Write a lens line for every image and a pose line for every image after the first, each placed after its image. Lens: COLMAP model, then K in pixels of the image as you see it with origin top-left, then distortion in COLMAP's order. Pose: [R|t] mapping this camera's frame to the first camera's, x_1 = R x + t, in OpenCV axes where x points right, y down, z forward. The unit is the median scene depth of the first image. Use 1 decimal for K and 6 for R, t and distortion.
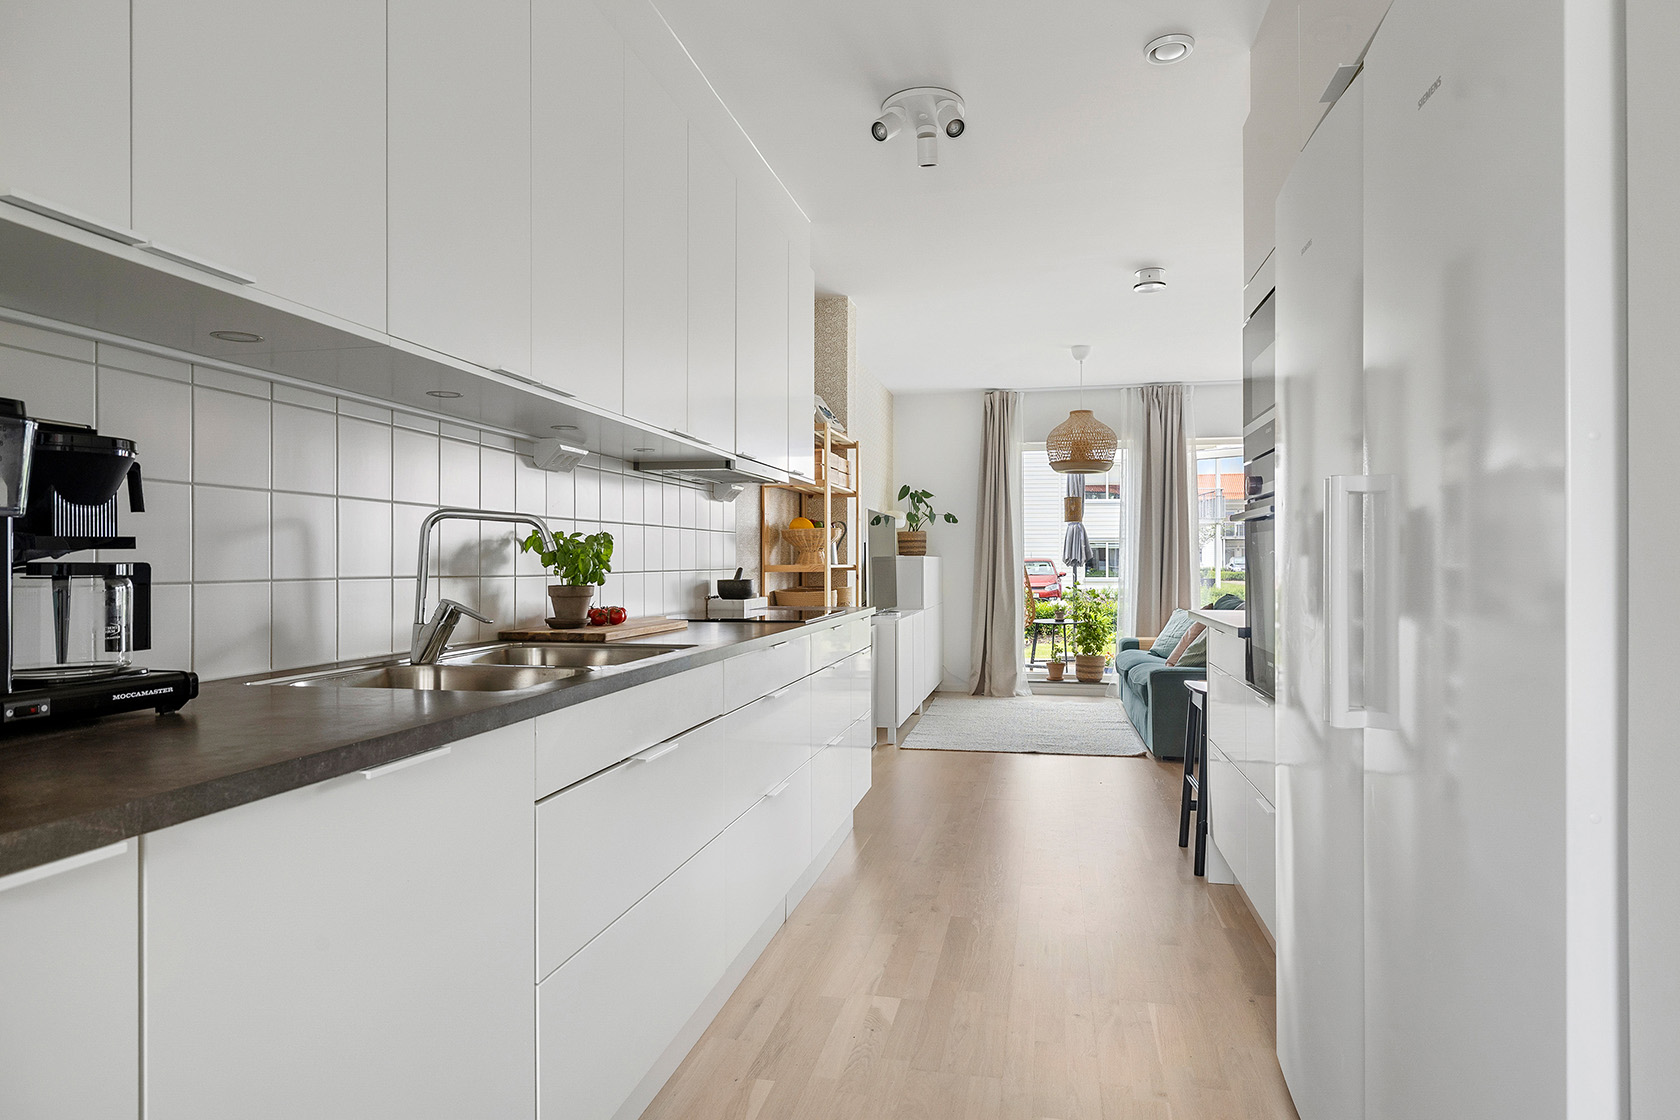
lens RADIAL K [[947.9, 0, 842.4], [0, 947.9, 564.9], [0, 0, 1]] dist [-0.006990, -0.000834]
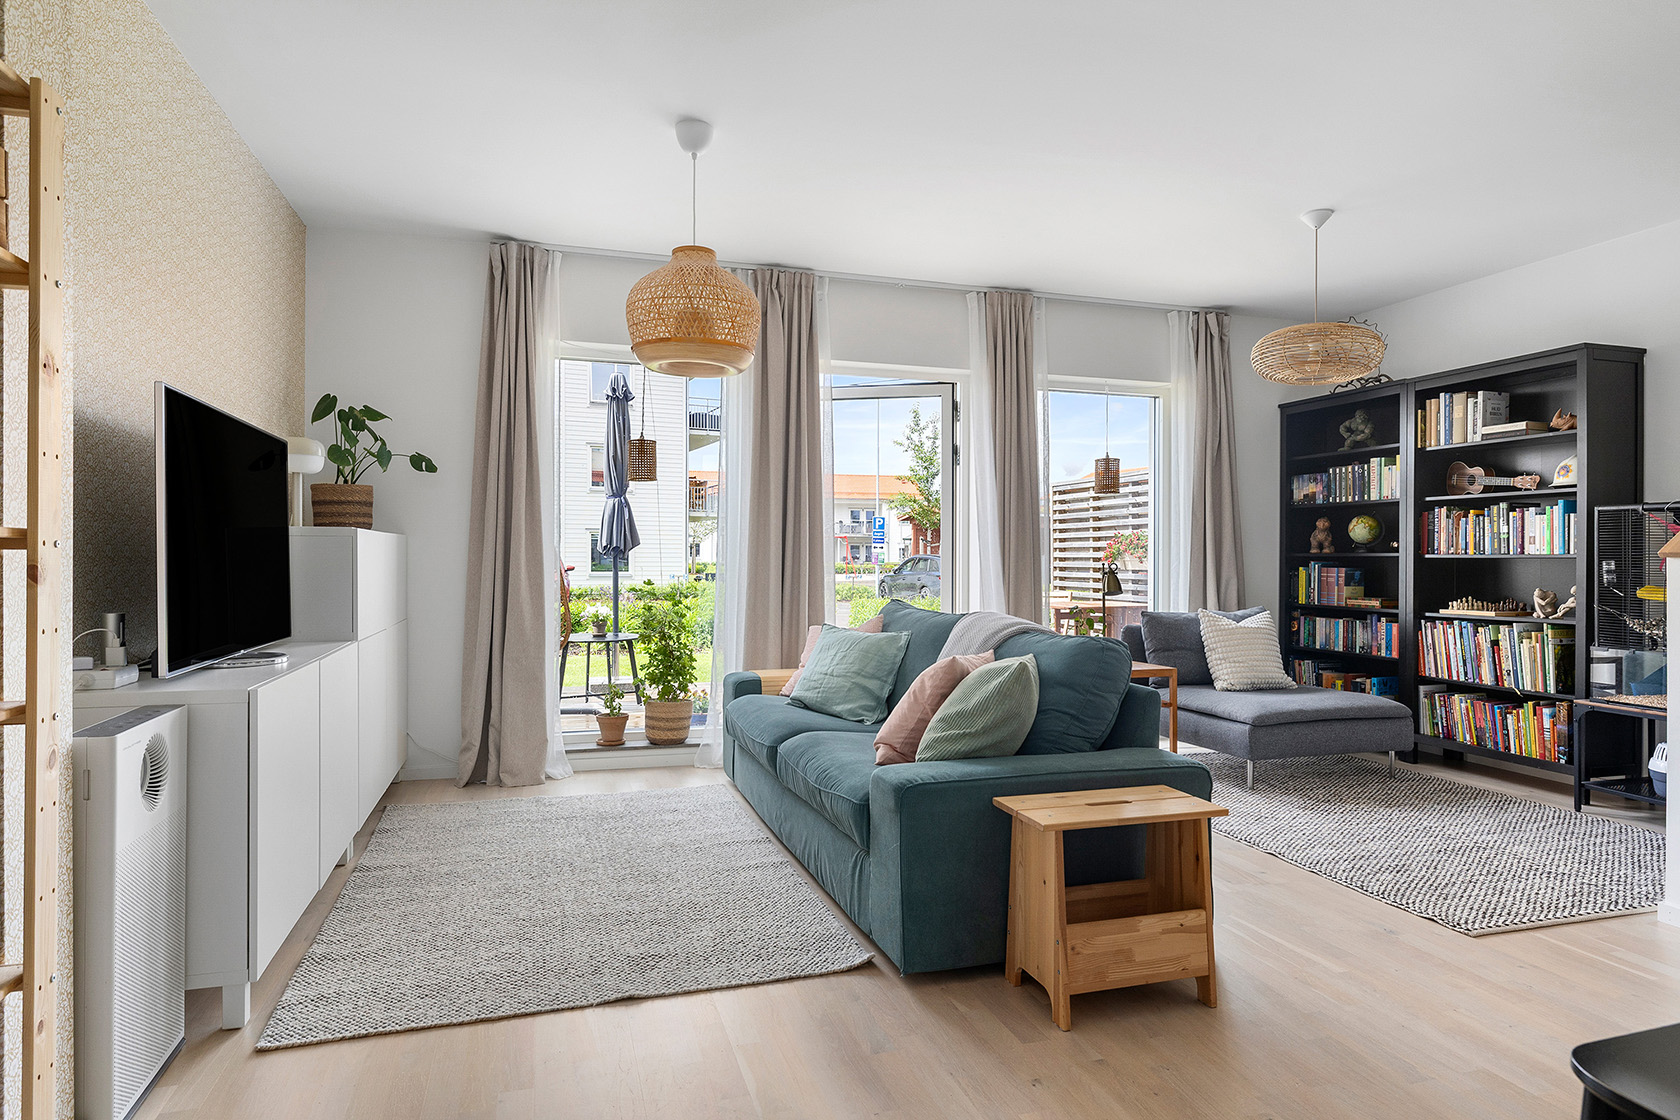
lens RADIAL K [[947.9, 0, 837.6], [0, 947.9, 565.4], [0, 0, 1]] dist [-0.006990, -0.000834]
pose [[0.871641, 0.003137, 0.490135, 0.056499], [-0.005644, 0.999977, 0.003637, 0.005646], [-0.490113, -0.005937, 0.871639, 0.418228]]
